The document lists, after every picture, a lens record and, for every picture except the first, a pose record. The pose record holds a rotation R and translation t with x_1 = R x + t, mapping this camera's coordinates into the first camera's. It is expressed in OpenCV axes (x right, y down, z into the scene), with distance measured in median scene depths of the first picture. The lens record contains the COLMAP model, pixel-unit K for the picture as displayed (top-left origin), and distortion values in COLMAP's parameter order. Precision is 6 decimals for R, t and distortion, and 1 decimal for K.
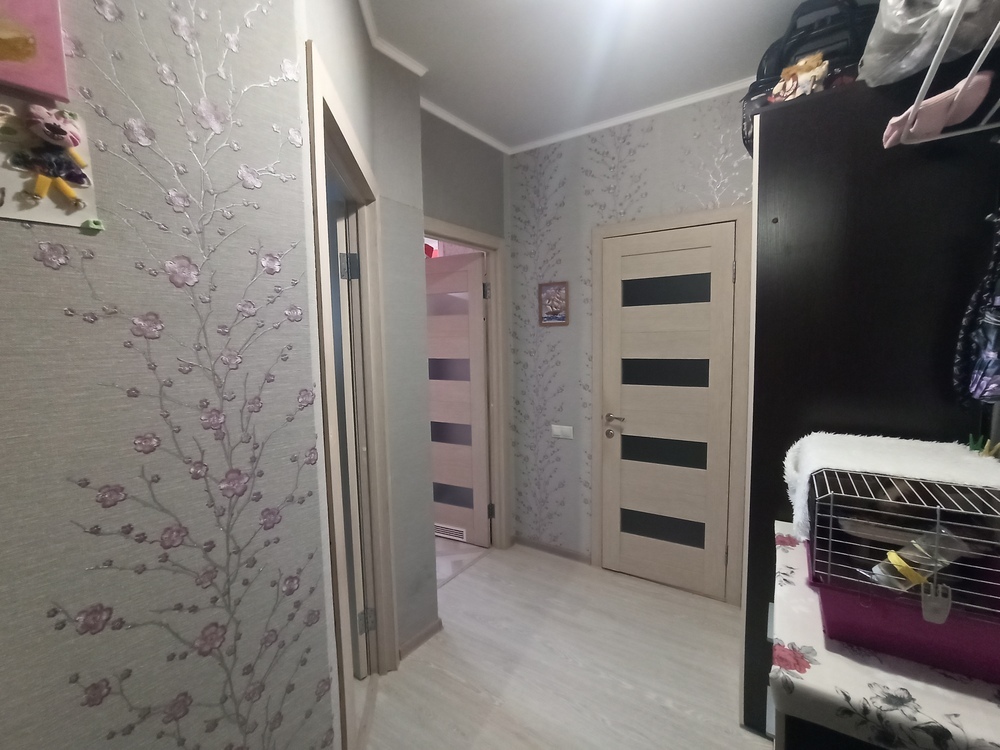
lens RADIAL K [[453.6, 0, 504.3], [0, 453.6, 377.5], [0, 0, 1]] dist [-0.048947, 0.029726]
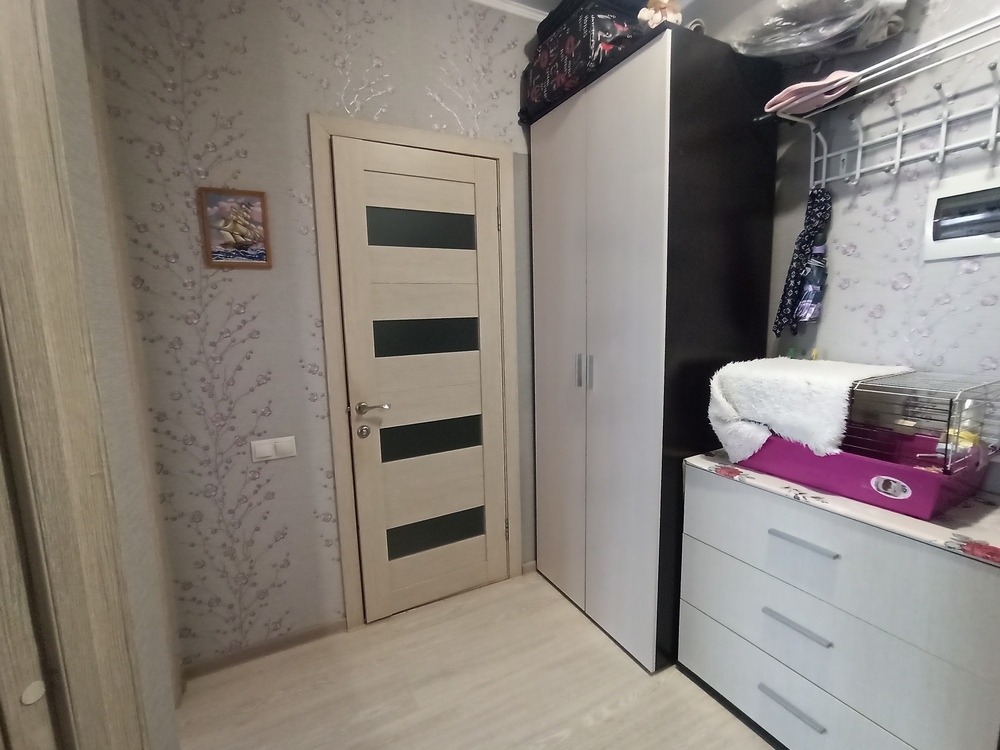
lens RADIAL K [[453.6, 0, 504.3], [0, 453.6, 377.5], [0, 0, 1]] dist [-0.048947, 0.029726]
pose [[0.474901, -0.113756, 0.872656, -0.236548], [0.096149, 0.992381, 0.077039, 0.009978], [-0.874771, 0.047319, 0.482220, 0.446766]]
